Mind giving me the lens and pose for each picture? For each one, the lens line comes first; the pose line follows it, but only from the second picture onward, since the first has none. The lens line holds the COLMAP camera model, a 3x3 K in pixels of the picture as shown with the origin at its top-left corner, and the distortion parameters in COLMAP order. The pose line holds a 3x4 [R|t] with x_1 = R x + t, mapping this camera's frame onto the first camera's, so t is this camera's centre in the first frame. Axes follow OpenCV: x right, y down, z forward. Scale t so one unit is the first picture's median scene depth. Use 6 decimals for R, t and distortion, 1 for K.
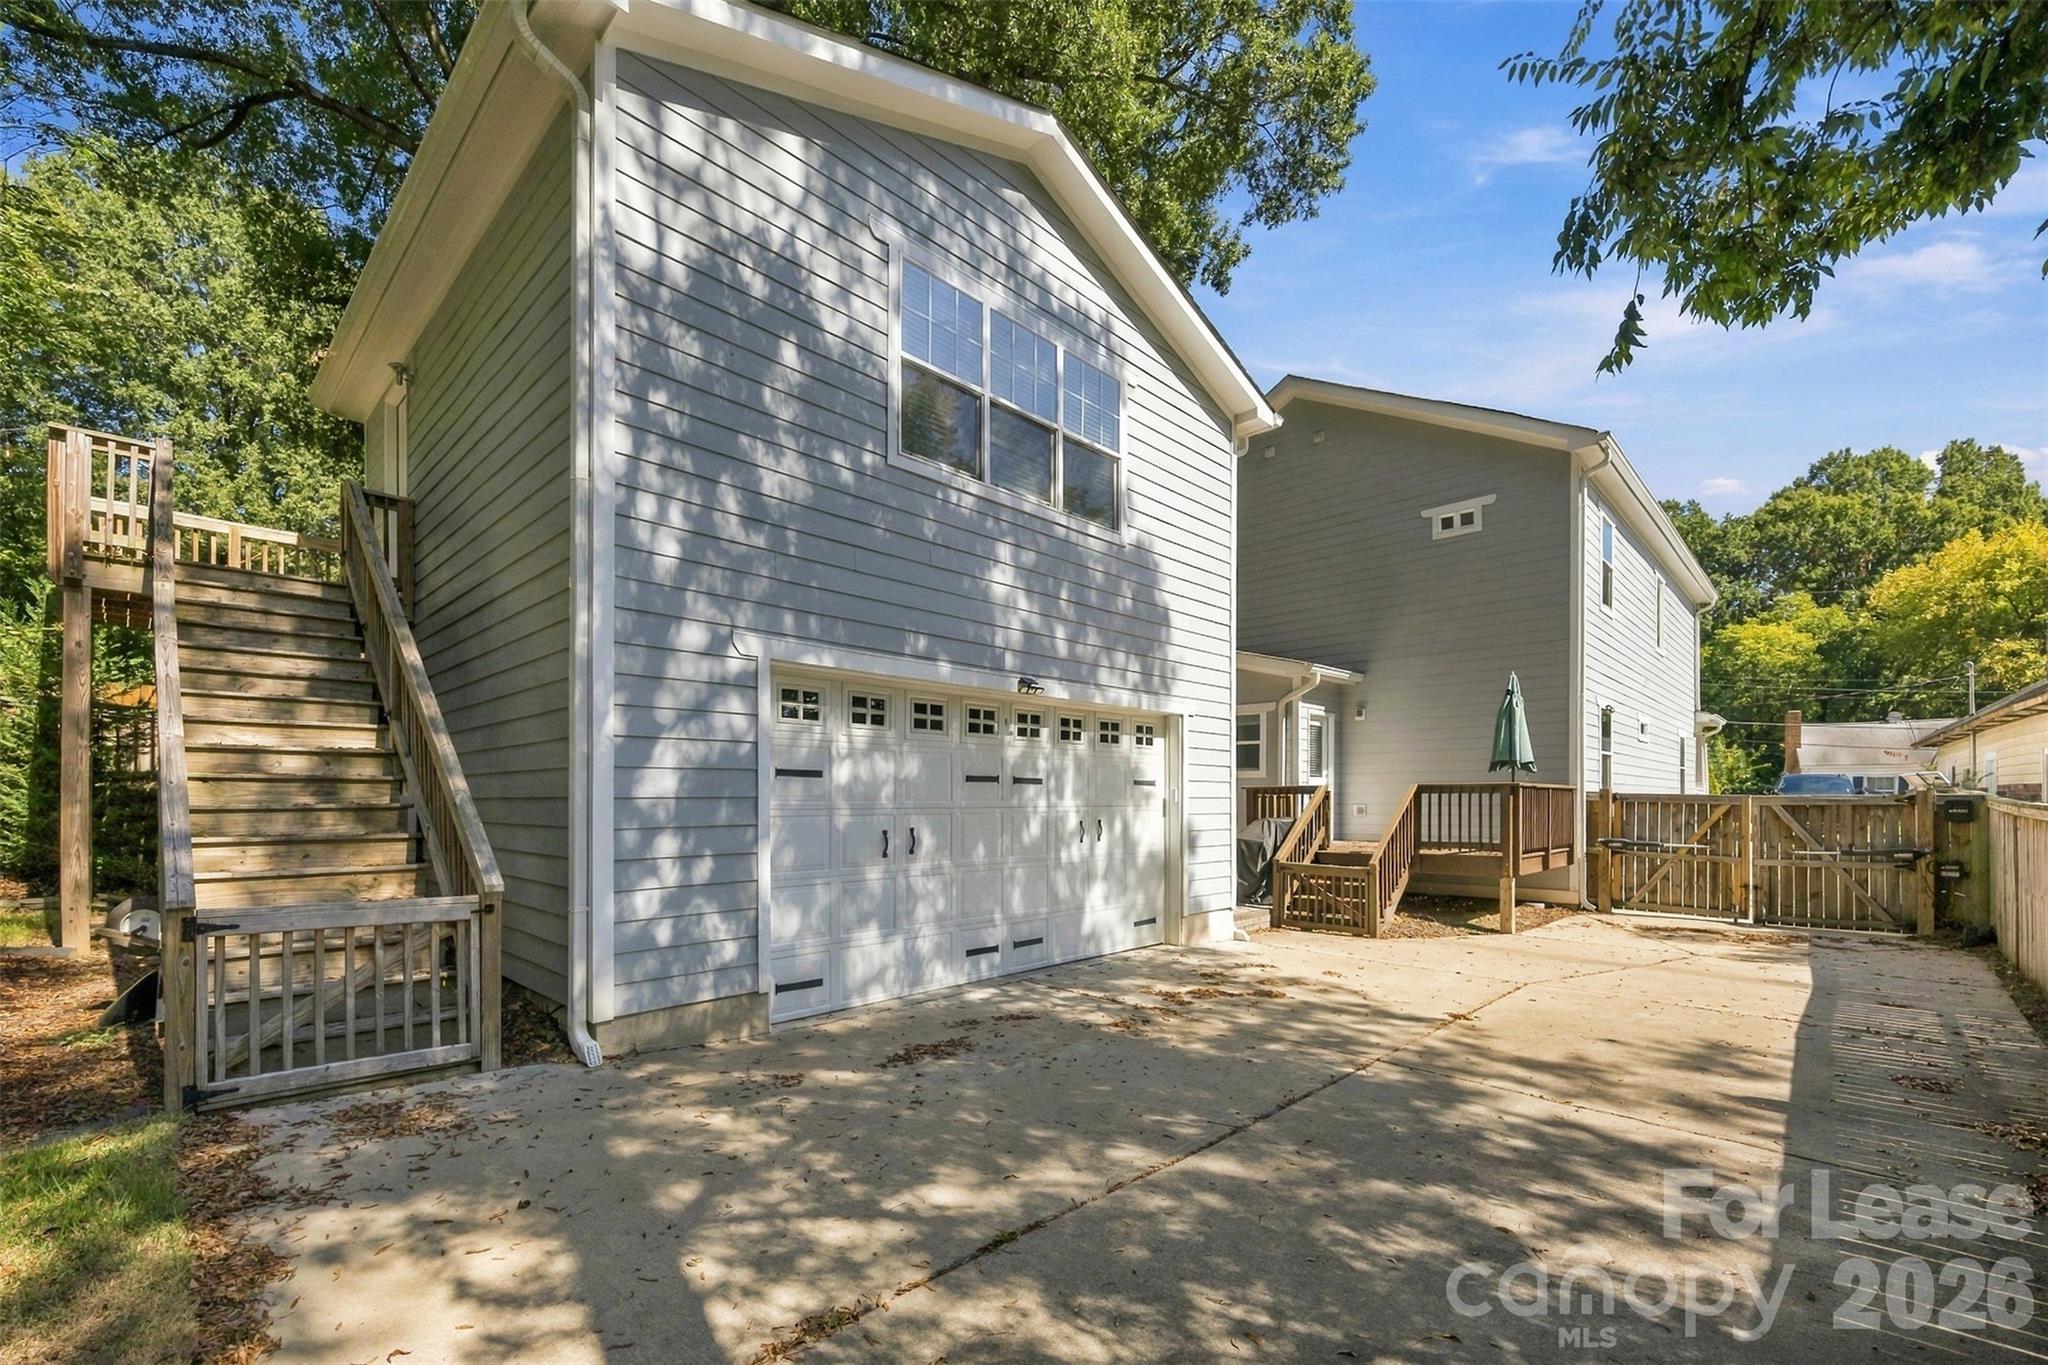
lens RADIAL K [[870.8, 0, 1026.2], [0, 870.8, 801.3], [0, 0, 1]] dist [-0.003424, -0.000565]
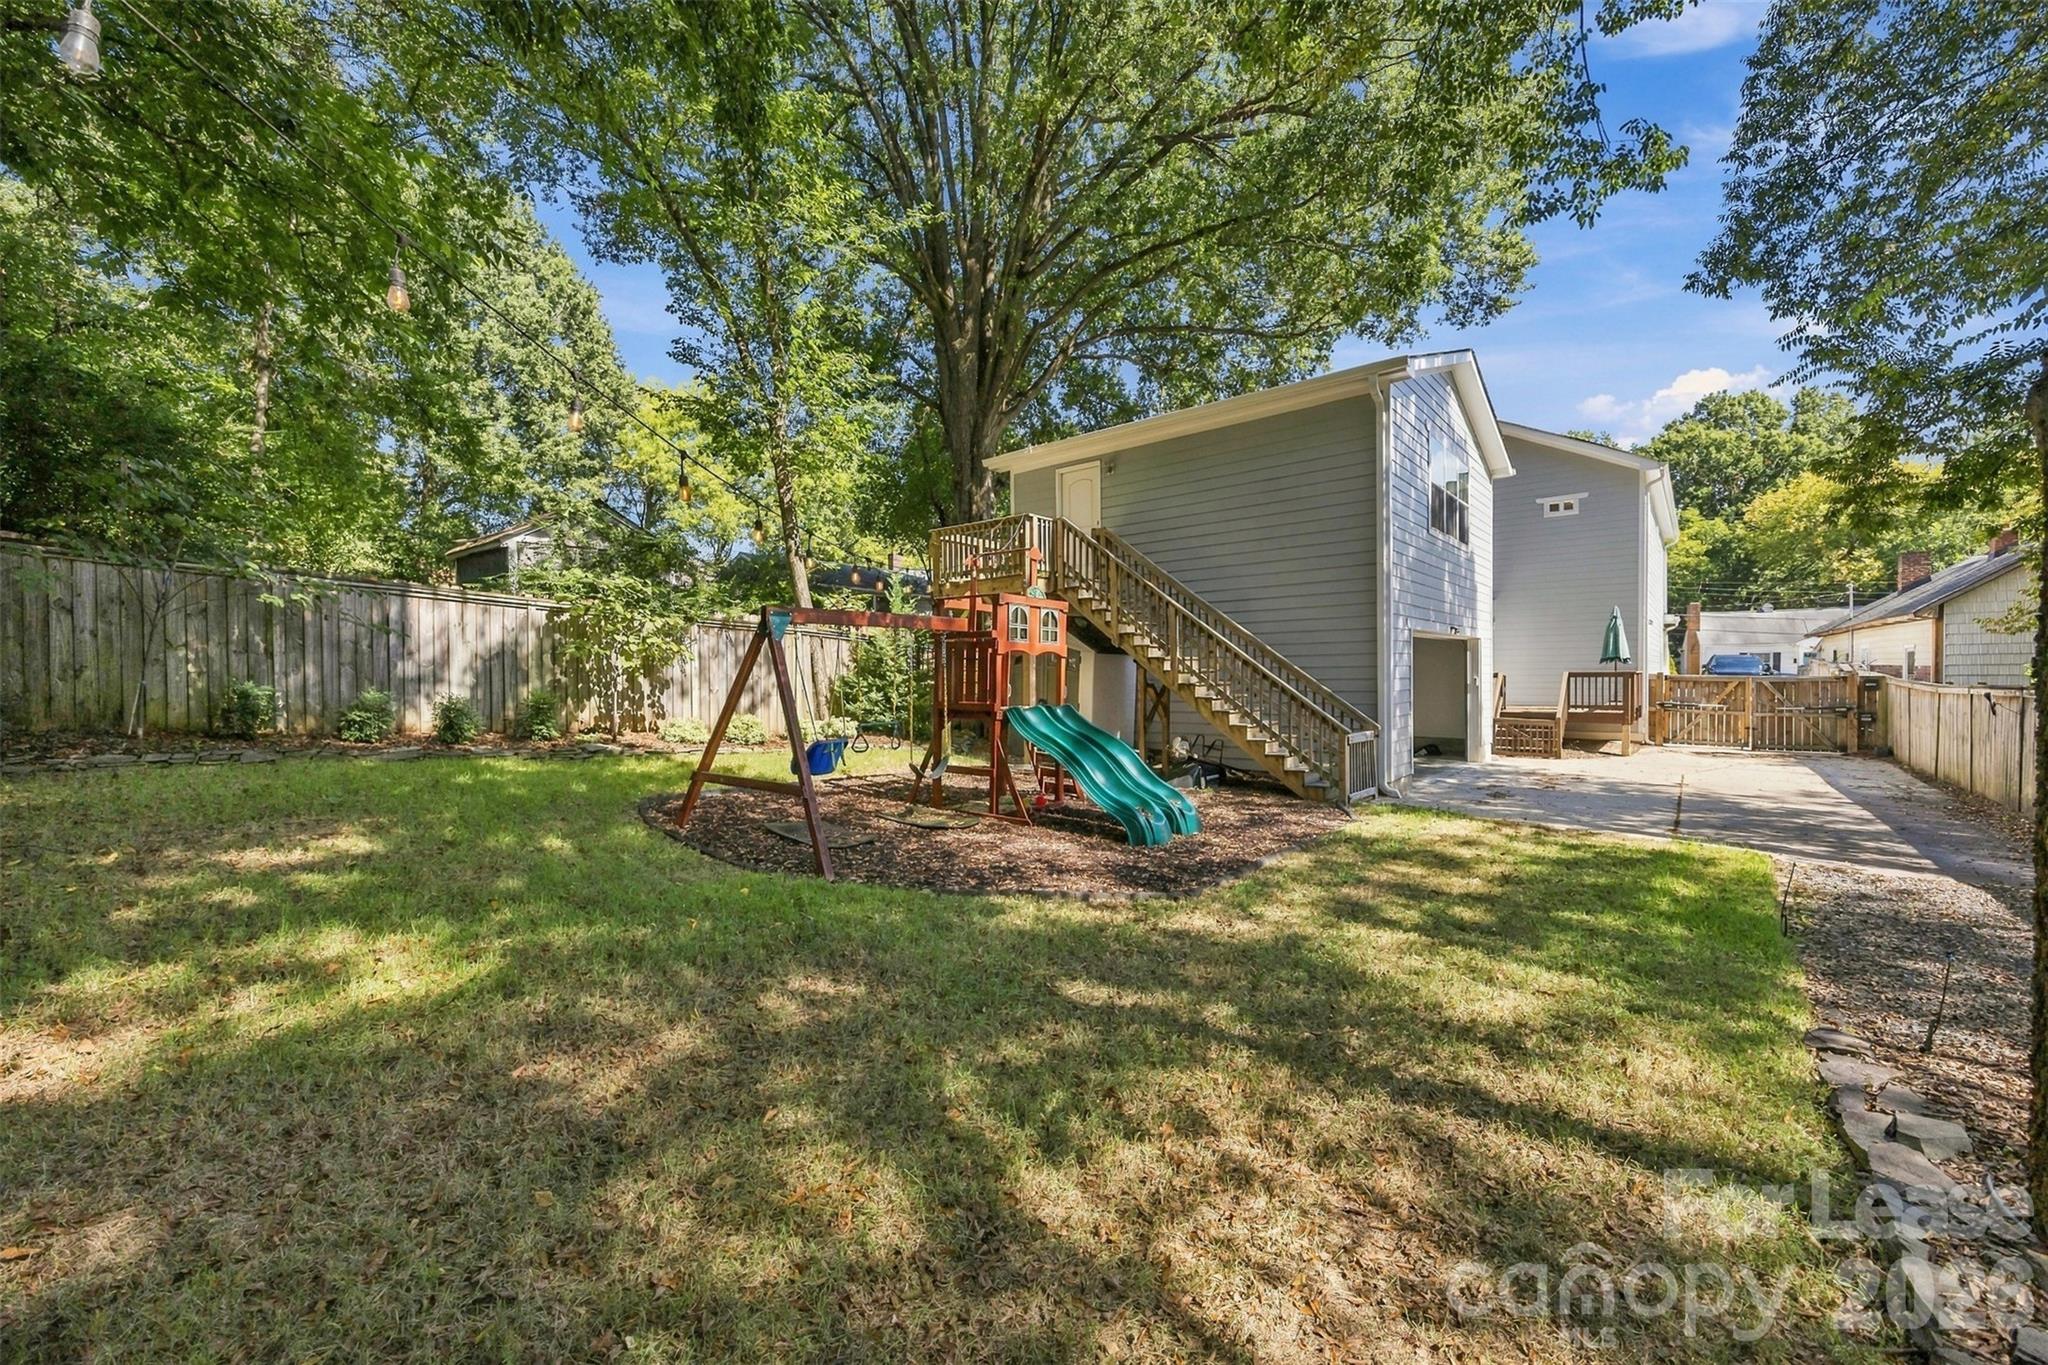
lens RADIAL K [[777.7, 0, 1042.2], [0, 777.7, 679.7], [0, 0, 1]] dist [0.000278, -0.000018]
pose [[0.998394, -0.009656, 0.055823, -0.420963], [0.009290, 0.999934, 0.006814, -0.014885], [-0.055886, -0.006284, 0.998417, -0.299854]]
